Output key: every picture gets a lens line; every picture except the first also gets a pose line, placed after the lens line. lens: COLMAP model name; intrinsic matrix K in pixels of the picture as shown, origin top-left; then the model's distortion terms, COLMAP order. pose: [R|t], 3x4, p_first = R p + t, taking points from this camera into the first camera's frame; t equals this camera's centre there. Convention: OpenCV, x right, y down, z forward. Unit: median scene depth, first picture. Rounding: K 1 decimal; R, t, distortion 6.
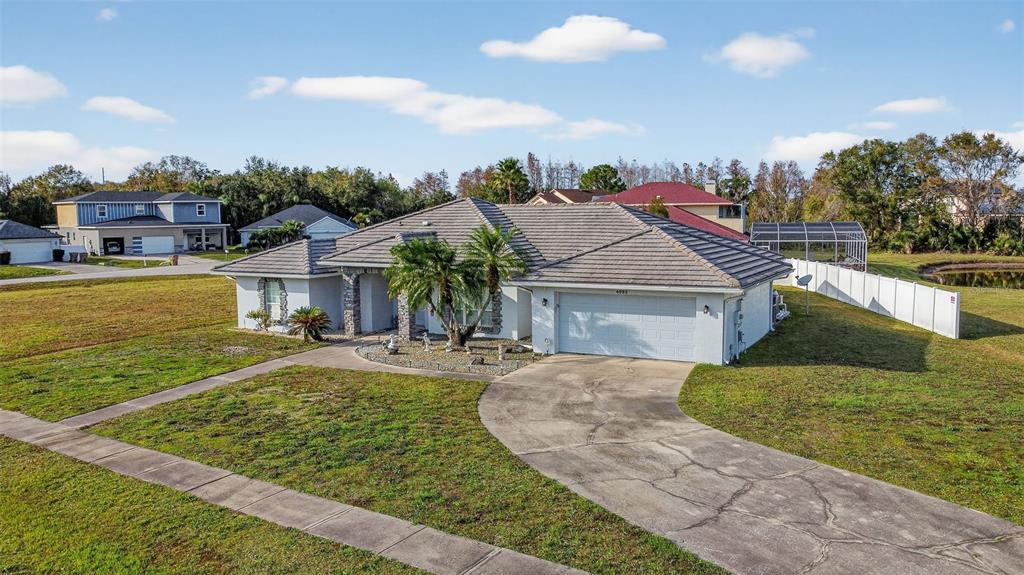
lens RADIAL K [[781.7, 0, 512.0], [0, 781.7, 287.5], [0, 0, 1]] dist [-0.003815, -0.006343]
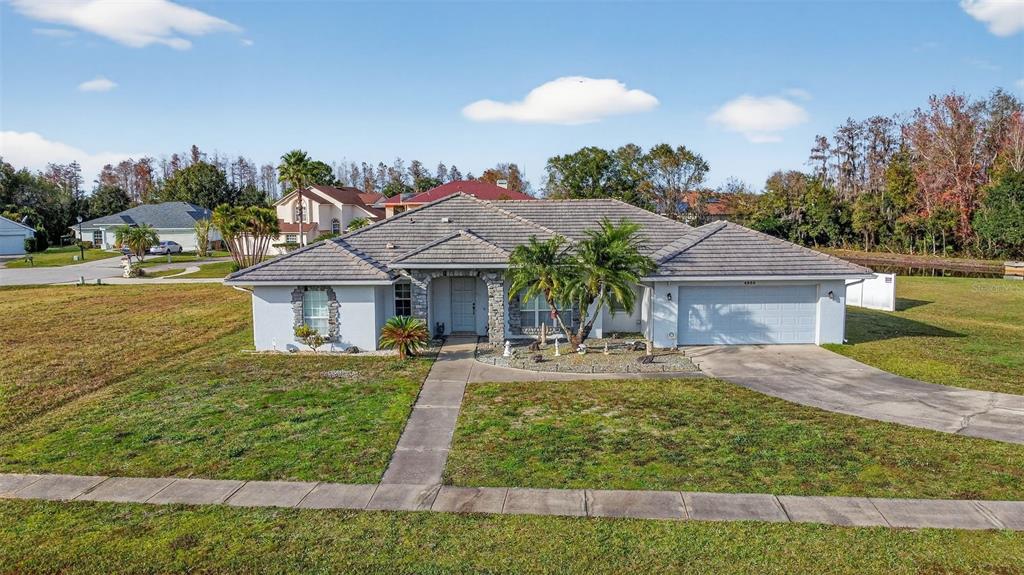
lens RADIAL K [[780.6, 0, 508.8], [0, 780.6, 283.7], [0, 0, 1]] dist [-0.005407, -0.005179]
pose [[0.883434, -0.040633, 0.466791, -0.594921], [0.042714, 0.999069, 0.006127, -0.012821], [-0.466605, 0.014526, 0.884346, 0.202081]]
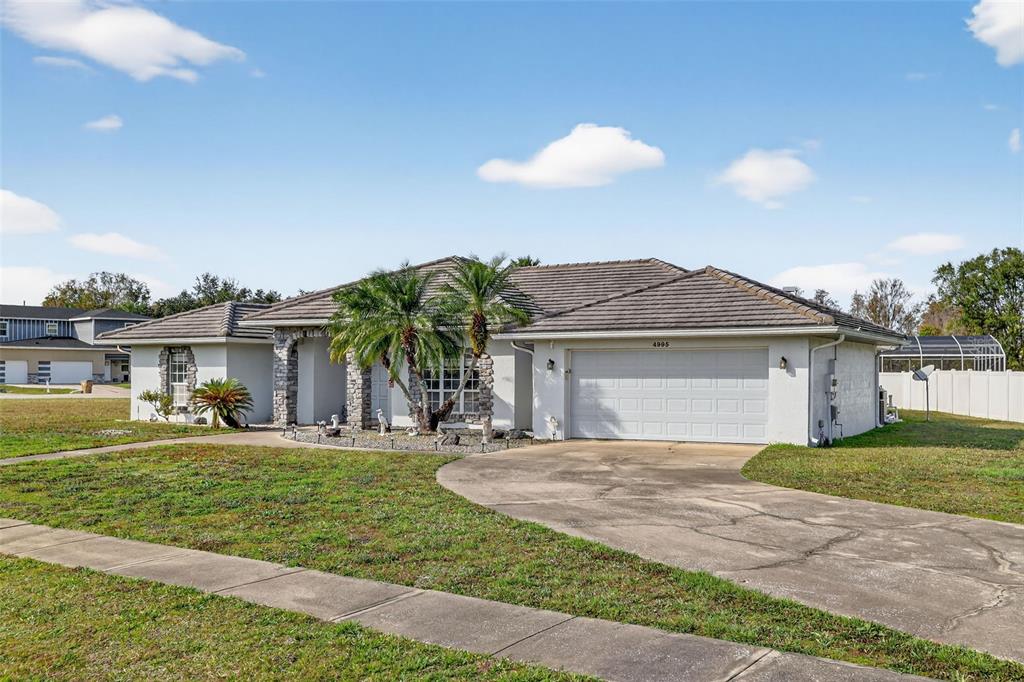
lens RADIAL K [[991.9, 0, 509.8], [0, 991.9, 367.3], [0, 0, 1]] dist [-0.034296, 0.161930]
pose [[0.999501, 0.014407, -0.028127, 0.029459], [-0.017169, 0.994782, -0.100564, 0.107689], [0.026531, 0.100996, 0.994533, 0.115580]]
